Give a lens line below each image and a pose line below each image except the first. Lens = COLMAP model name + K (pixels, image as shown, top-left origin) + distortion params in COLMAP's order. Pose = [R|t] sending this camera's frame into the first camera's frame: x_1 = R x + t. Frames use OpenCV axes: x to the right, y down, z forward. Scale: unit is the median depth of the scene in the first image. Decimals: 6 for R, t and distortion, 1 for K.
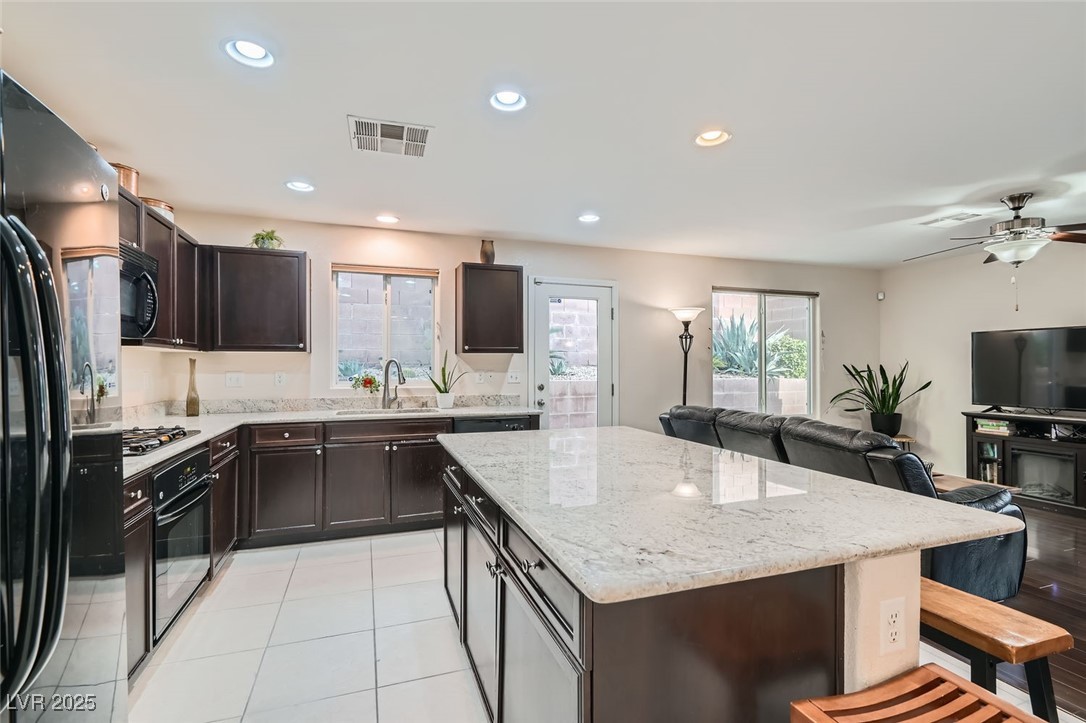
lens RADIAL K [[500.0, 0, 543.1], [0, 500.0, 361.9], [0, 0, 1]] dist [0.002219, 0.000156]
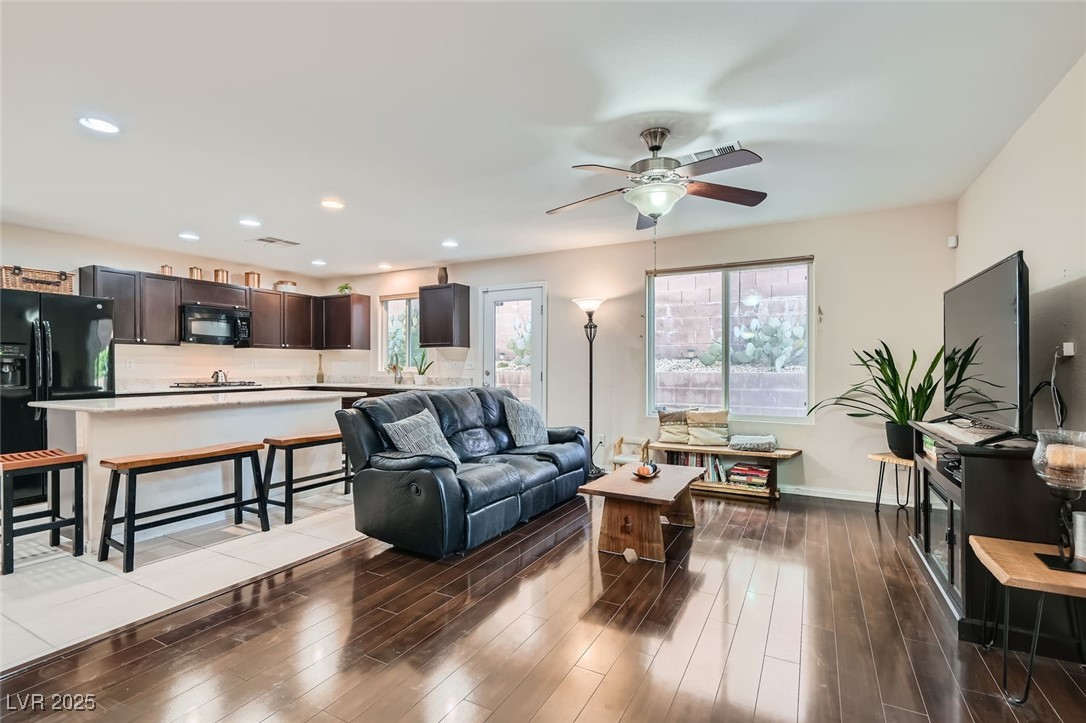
lens RADIAL K [[500.0, 0, 545.3], [0, 500.0, 364.9], [0, 0, 1]] dist [0.002219, 0.000156]
pose [[0.673556, -0.002067, -0.739134, 1.024577], [0.005022, 0.999986, 0.001780, 0.027796], [0.739120, -0.004910, 0.673556, 0.240908]]
